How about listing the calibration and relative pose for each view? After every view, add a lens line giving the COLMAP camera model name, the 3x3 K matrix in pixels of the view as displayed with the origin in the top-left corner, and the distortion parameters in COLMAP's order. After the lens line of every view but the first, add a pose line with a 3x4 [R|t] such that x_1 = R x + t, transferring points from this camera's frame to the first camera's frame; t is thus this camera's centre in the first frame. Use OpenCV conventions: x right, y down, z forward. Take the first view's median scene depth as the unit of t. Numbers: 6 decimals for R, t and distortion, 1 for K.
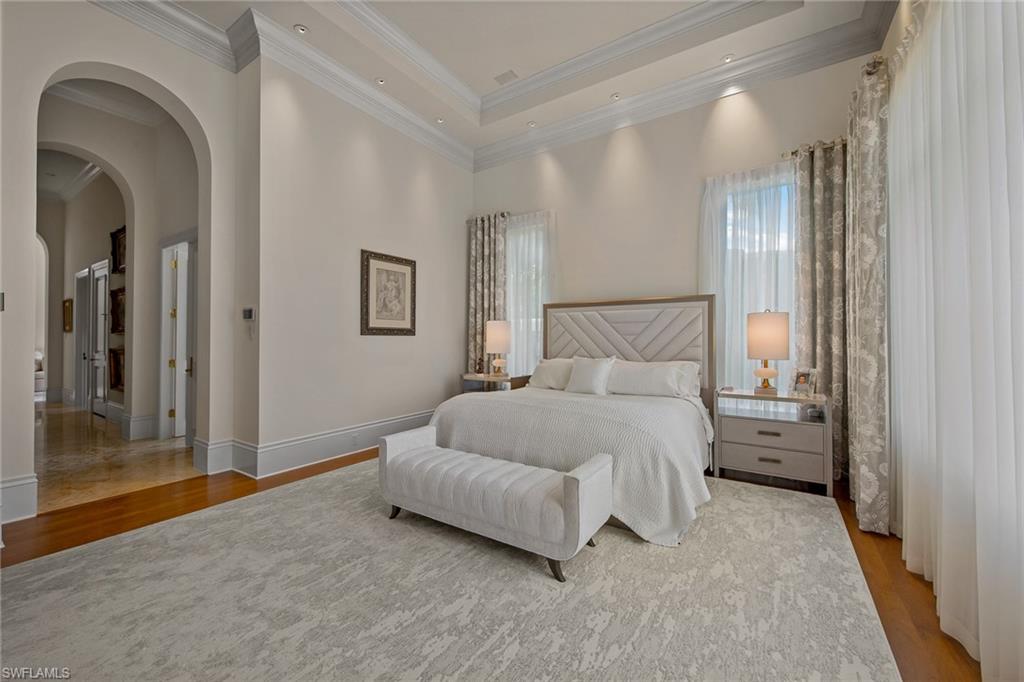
lens RADIAL K [[401.3, 0, 512.0], [0, 401.3, 341.0], [0, 0, 1]] dist [-0.006873, -0.000538]
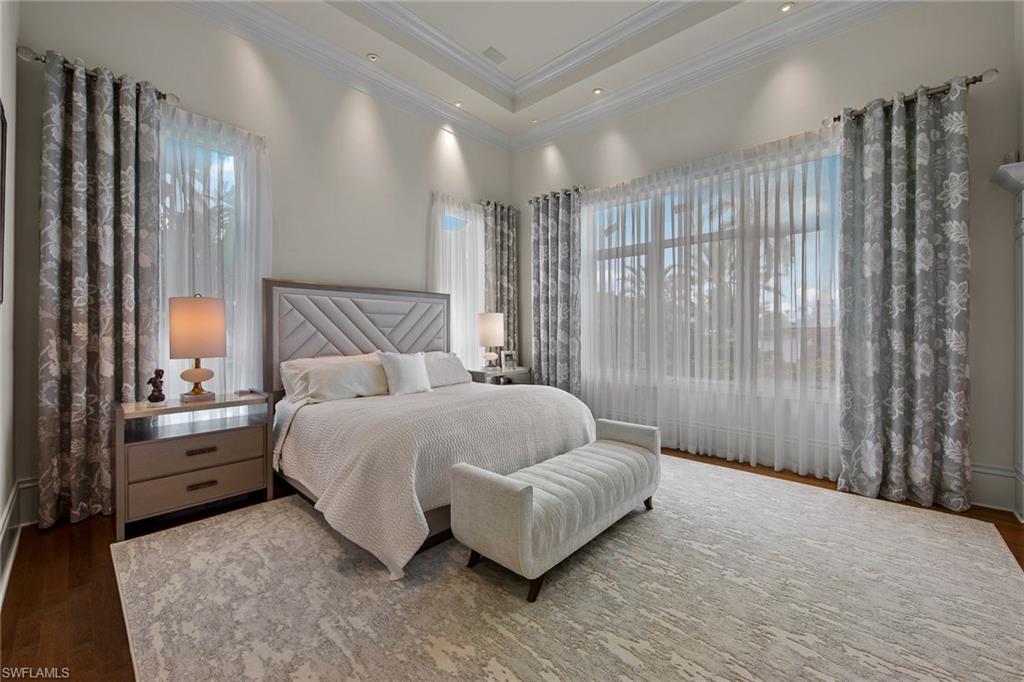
lens RADIAL K [[401.3, 0, 512.0], [0, 401.3, 341.0], [0, 0, 1]] dist [-0.006873, -0.000538]
pose [[0.159921, -0.008687, 0.987092, -0.551114], [0.013740, 0.999884, 0.006574, 0.013692], [-0.987034, 0.012511, 0.160022, 0.544420]]
